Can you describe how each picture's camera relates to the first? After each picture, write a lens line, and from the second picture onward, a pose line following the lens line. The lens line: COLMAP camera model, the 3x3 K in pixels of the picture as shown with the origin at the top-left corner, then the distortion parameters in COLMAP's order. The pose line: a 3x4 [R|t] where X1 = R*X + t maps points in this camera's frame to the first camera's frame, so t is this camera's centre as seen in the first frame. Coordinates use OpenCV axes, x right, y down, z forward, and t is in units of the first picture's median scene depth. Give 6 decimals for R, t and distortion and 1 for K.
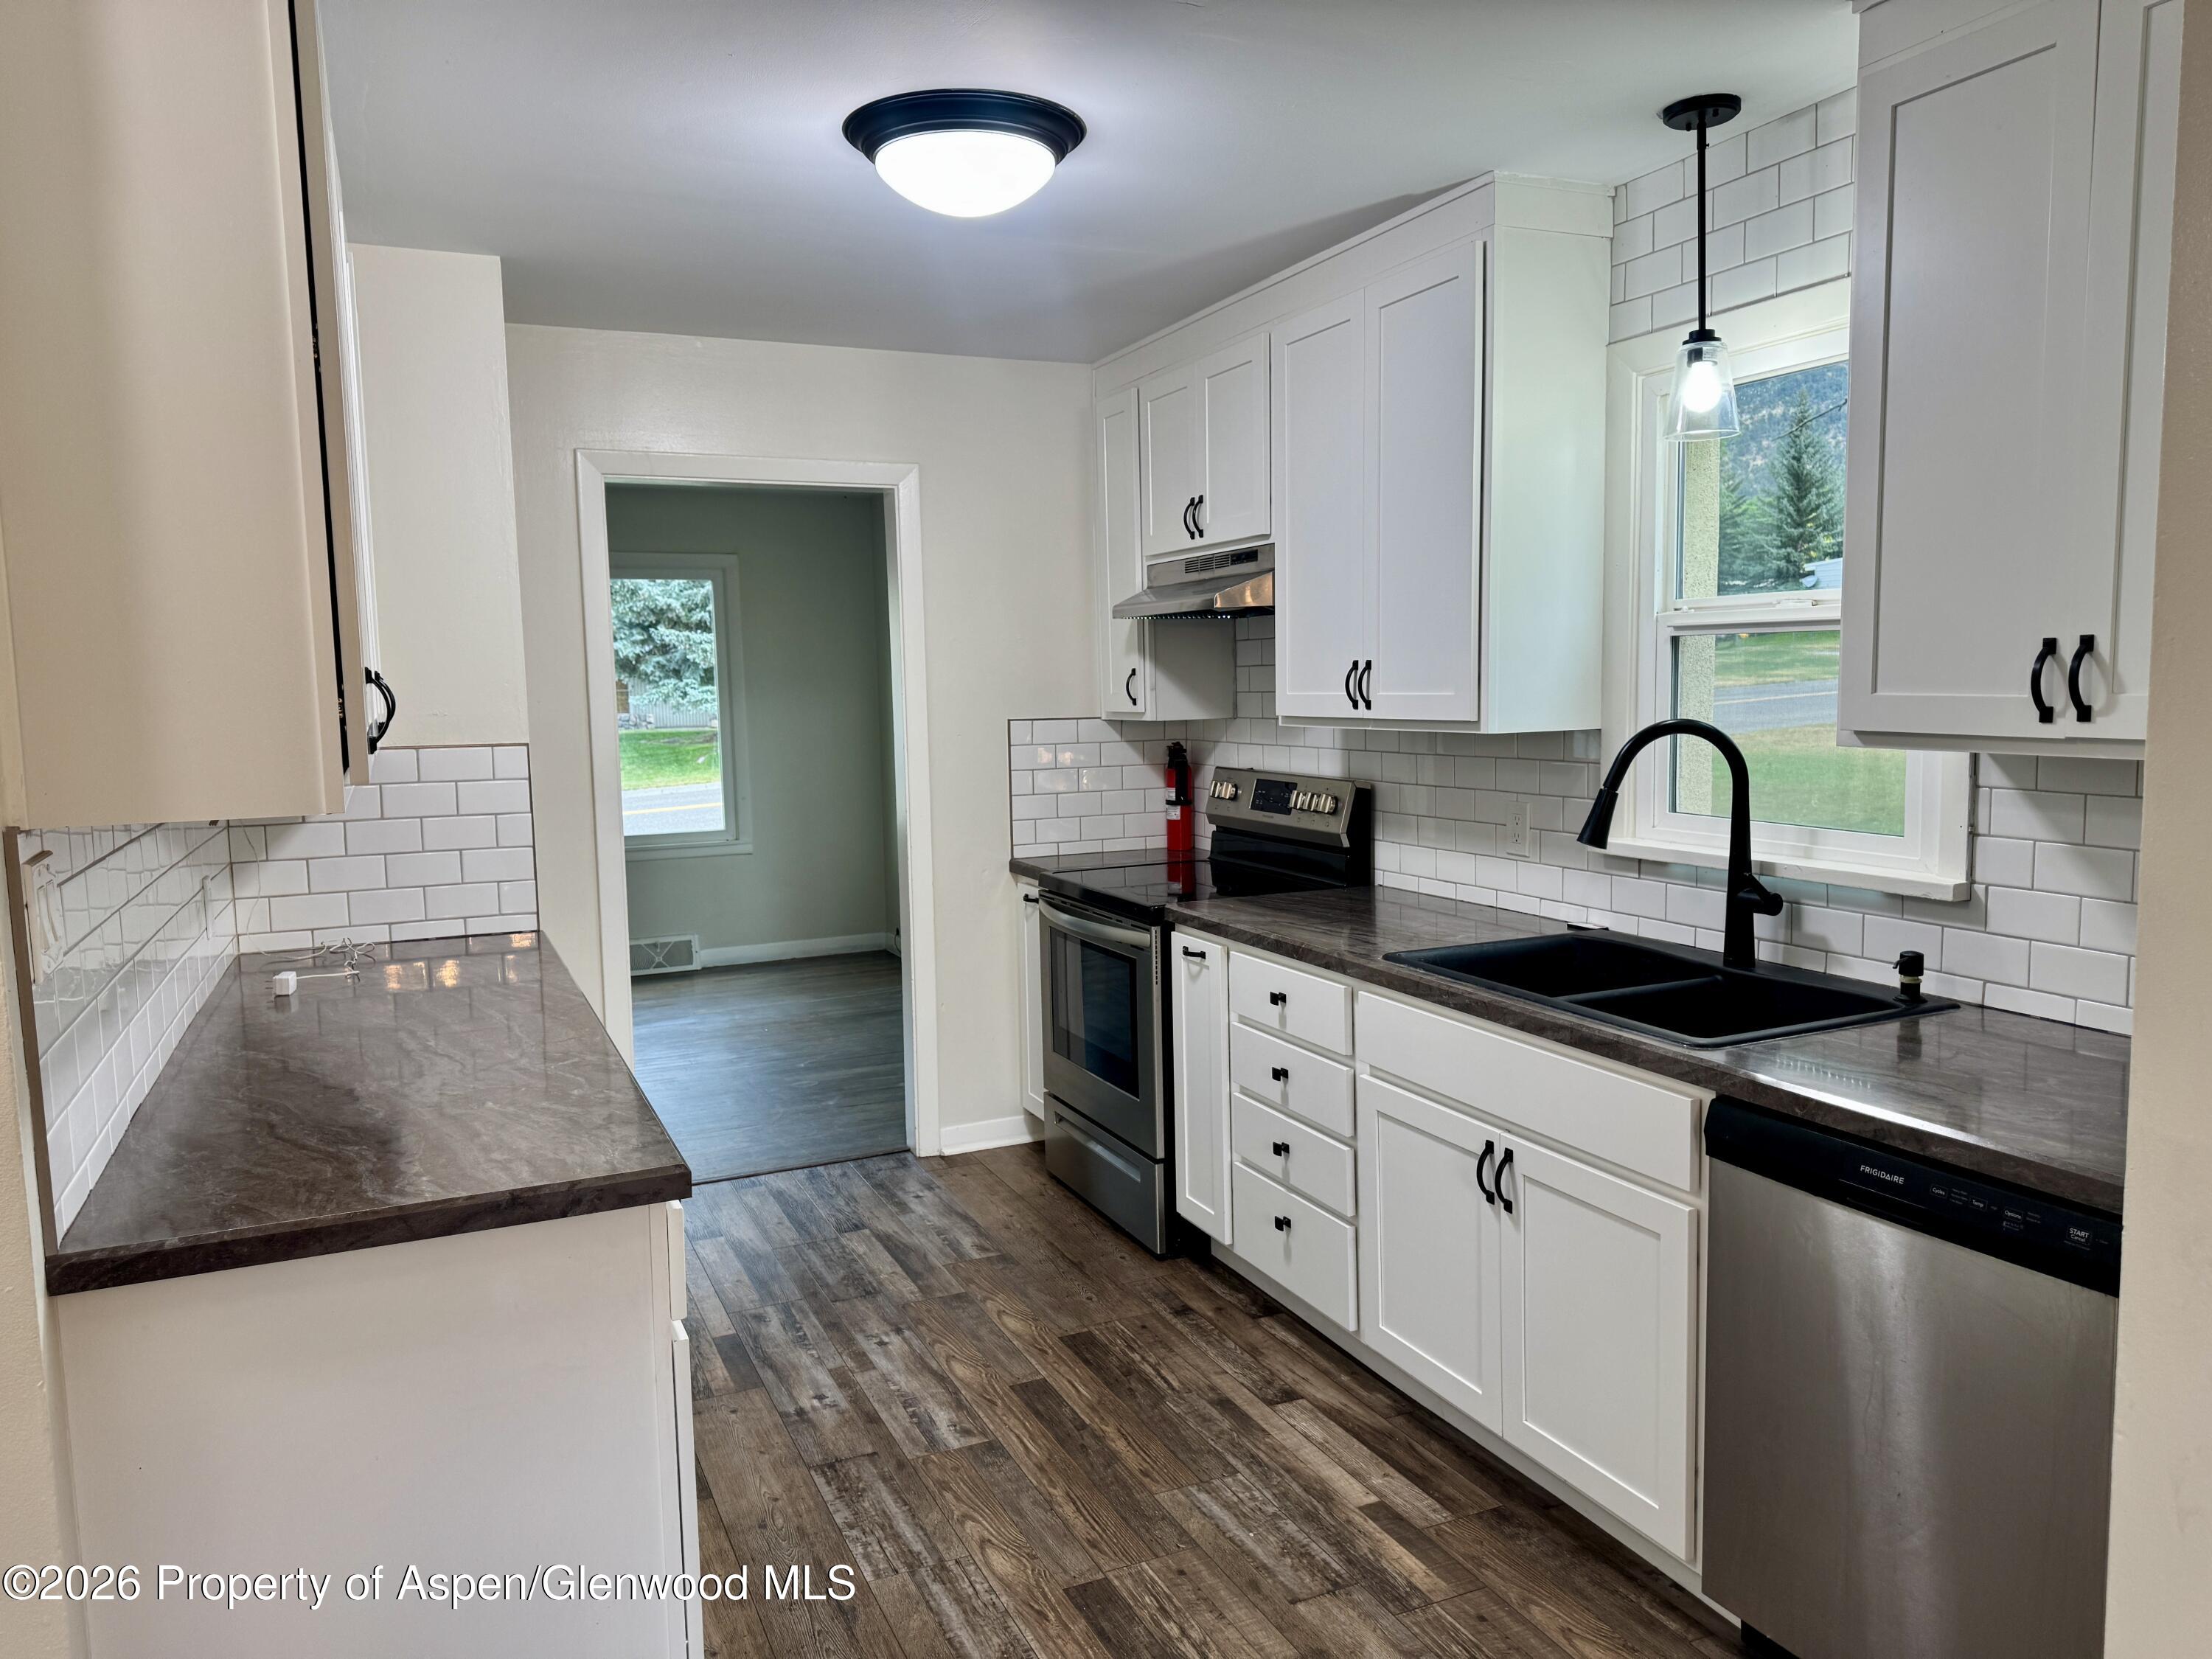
lens RADIAL K [[1562.0, 0, 1106.0], [0, 1562.0, 829.5], [0, 0, 1]] dist [0.145508, -0.233571]
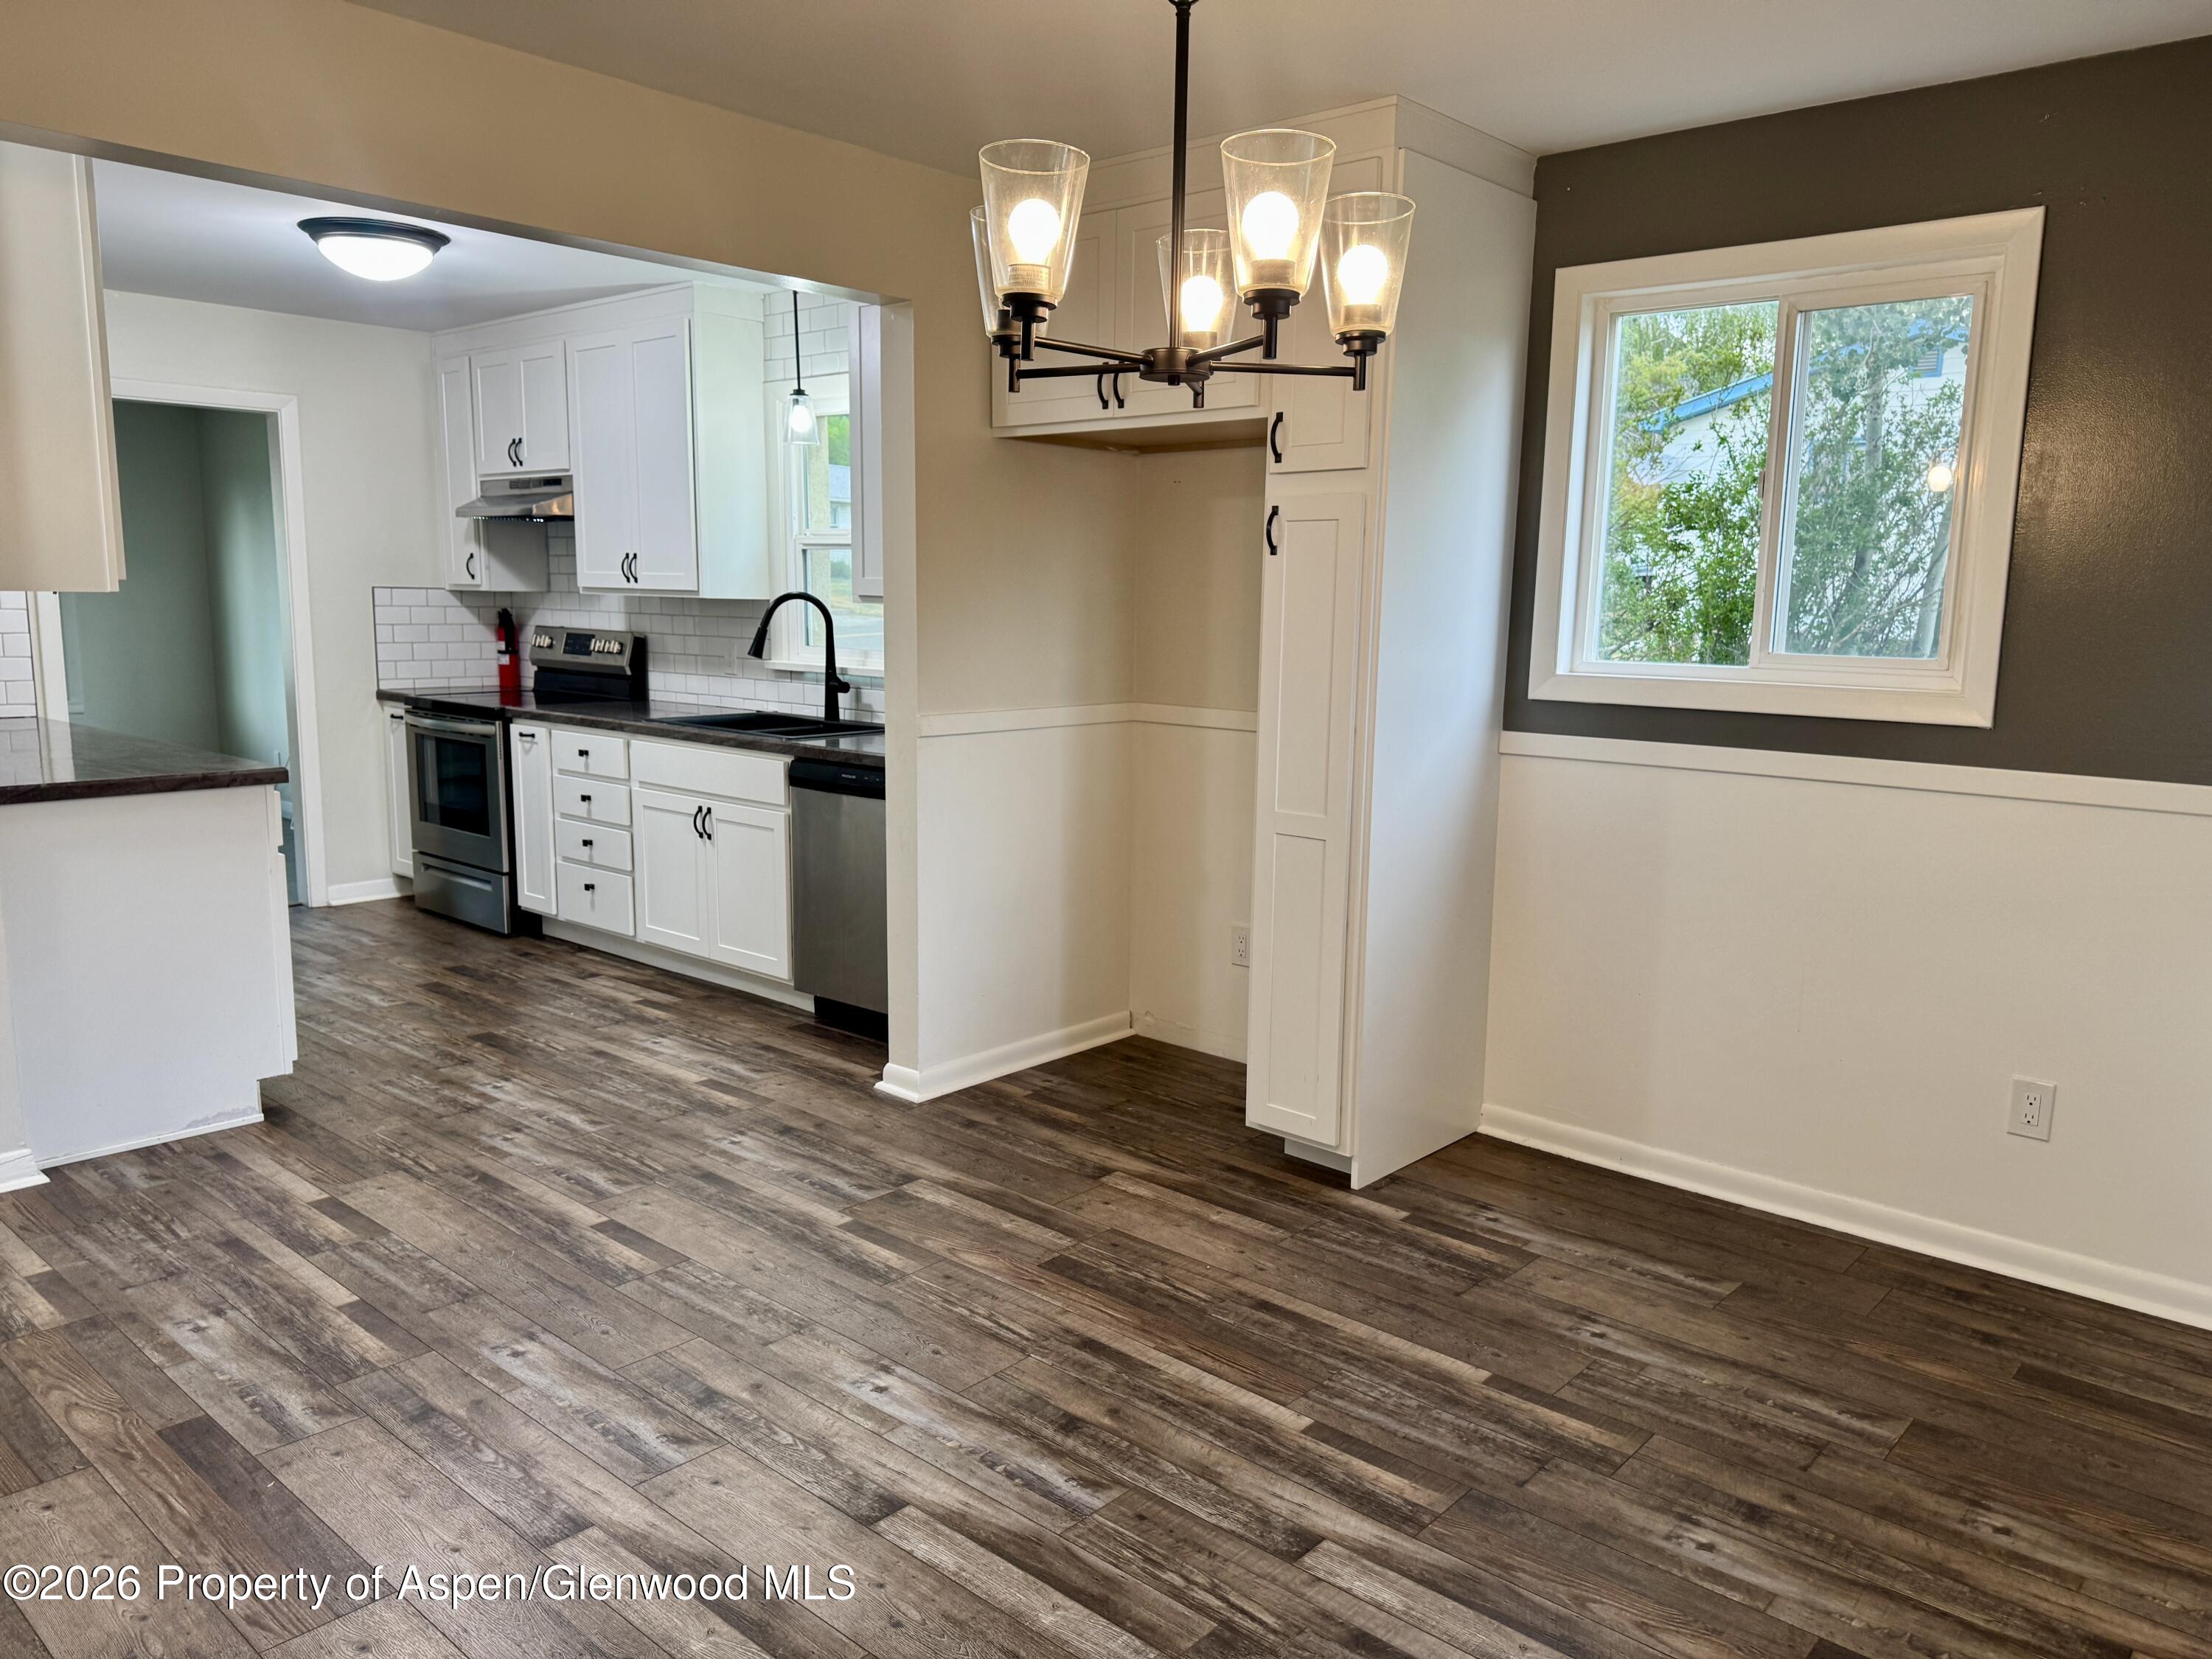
lens RADIAL K [[1554.4, 0, 1139.3], [0, 1554.4, 848.5], [0, 0, 1]] dist [0.162595, -0.369064]
pose [[0.904585, -0.031268, 0.425145, -0.062215], [0.004587, 0.997963, 0.063637, 0.089275], [-0.426269, -0.055615, 0.902885, -0.668983]]
